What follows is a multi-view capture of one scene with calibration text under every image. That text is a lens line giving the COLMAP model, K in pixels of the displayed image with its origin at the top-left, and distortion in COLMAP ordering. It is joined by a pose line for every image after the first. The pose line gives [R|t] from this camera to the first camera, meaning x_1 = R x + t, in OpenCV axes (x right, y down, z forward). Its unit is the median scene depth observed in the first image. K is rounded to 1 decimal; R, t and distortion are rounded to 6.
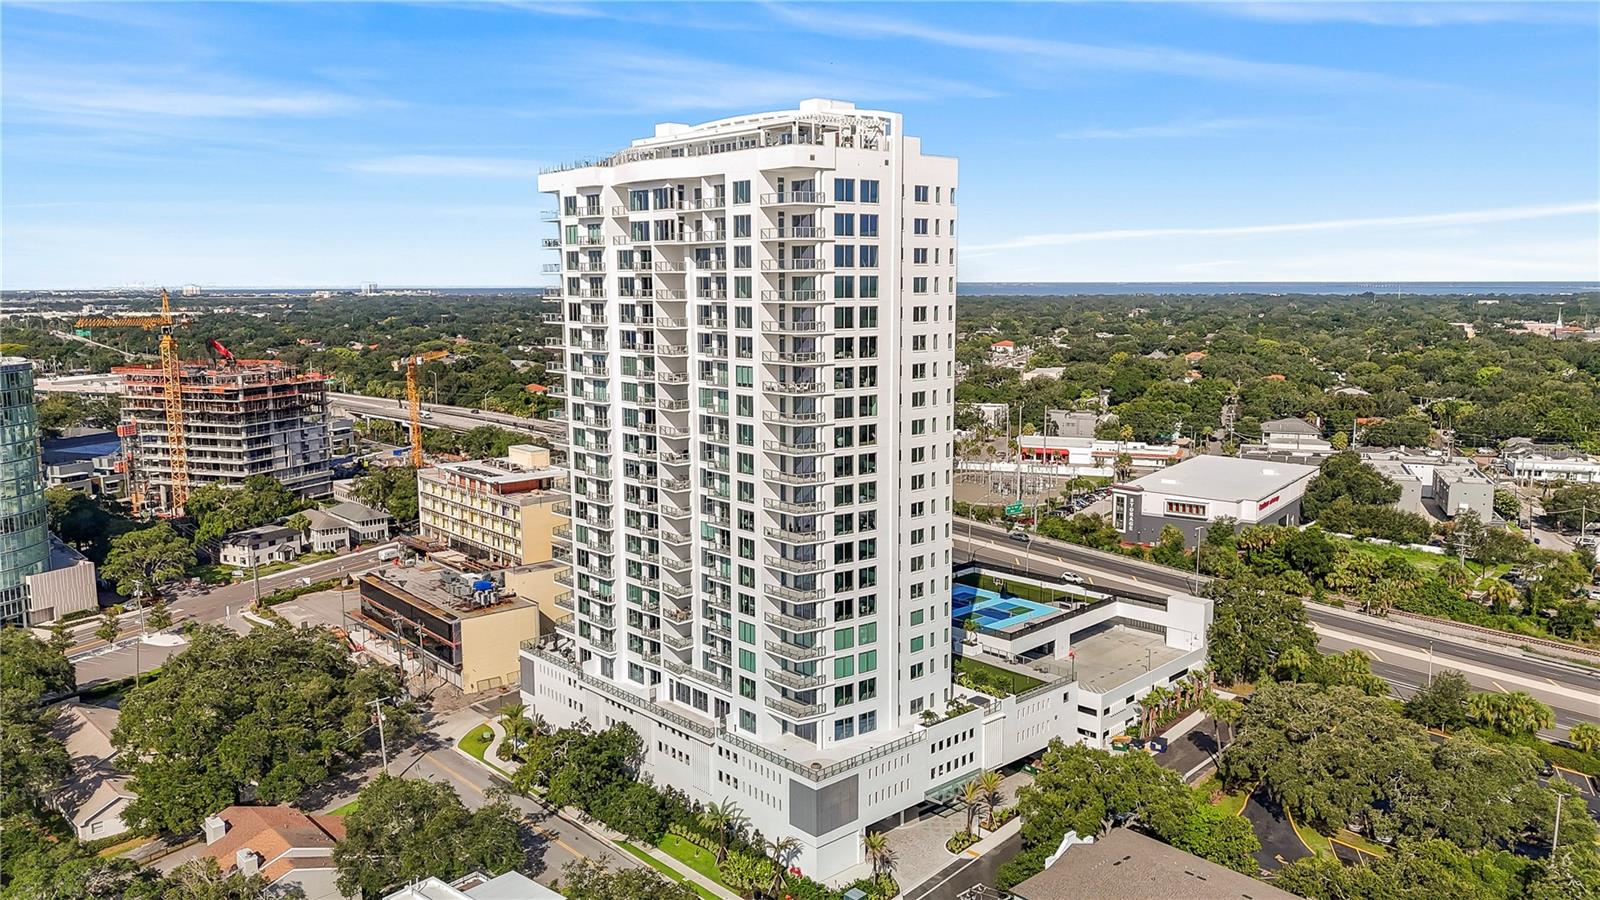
lens RADIAL K [[1147.1, 0, 795.4], [0, 1147.1, 452.7], [0, 0, 1]] dist [0.075245, -0.067676]
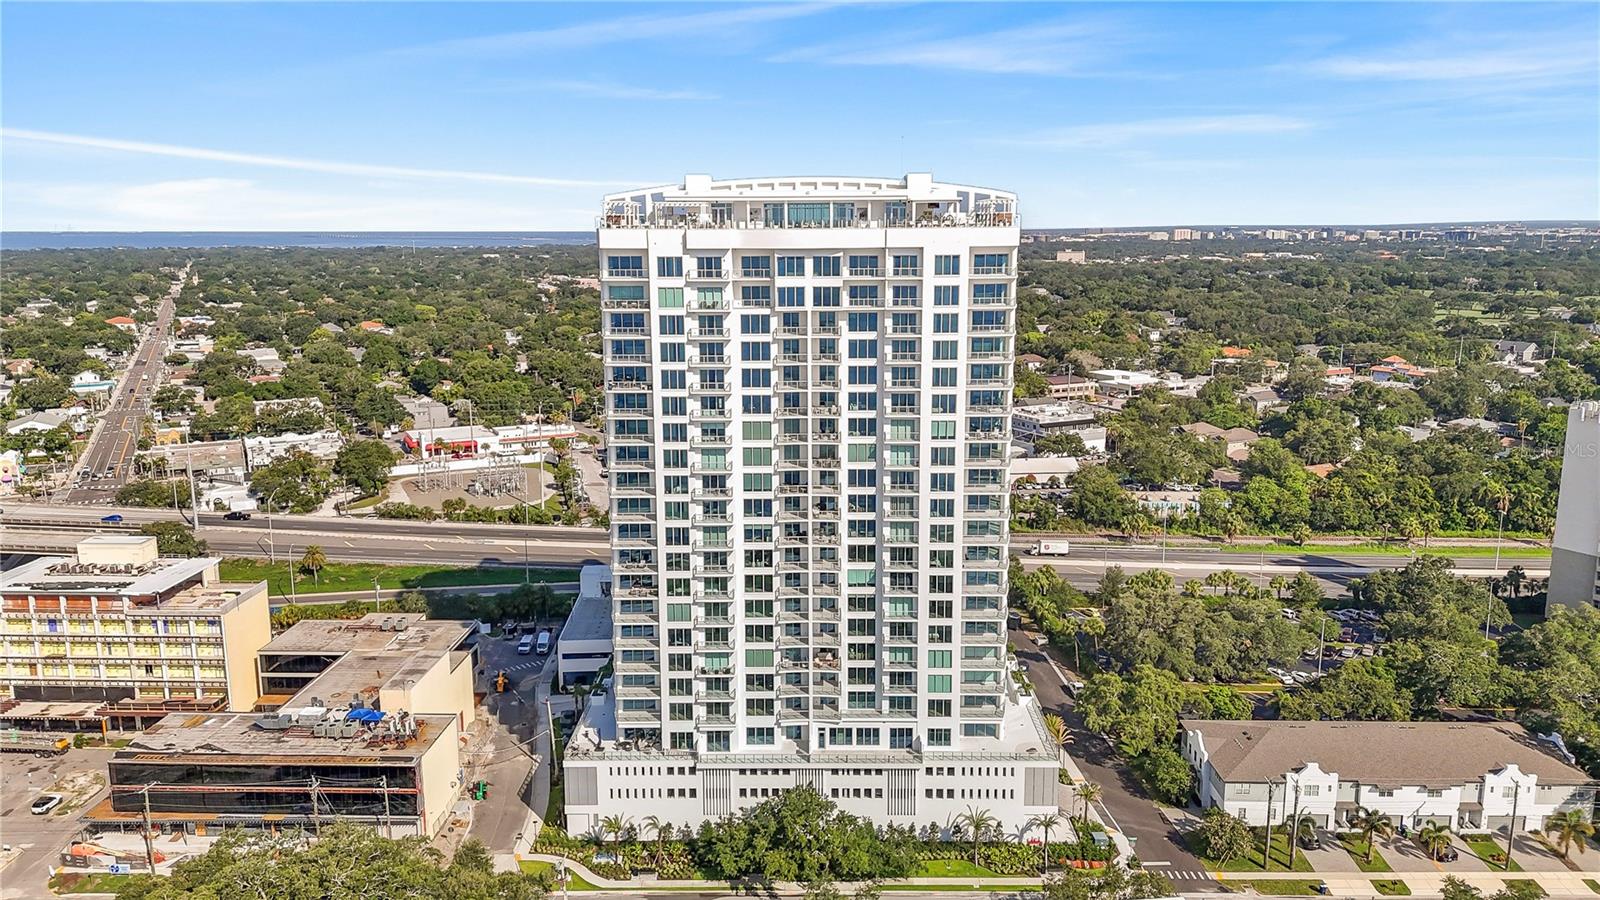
lens RADIAL K [[1188.5, 0, 800.0], [0, 1188.5, 450.0], [0, 0, 1]] dist [0.079349, -0.076391]
pose [[0.691453, -0.132892, 0.710093, -0.836065], [0.106646, 0.990943, 0.081606, -0.137071], [-0.714506, 0.019301, 0.699363, 0.260102]]
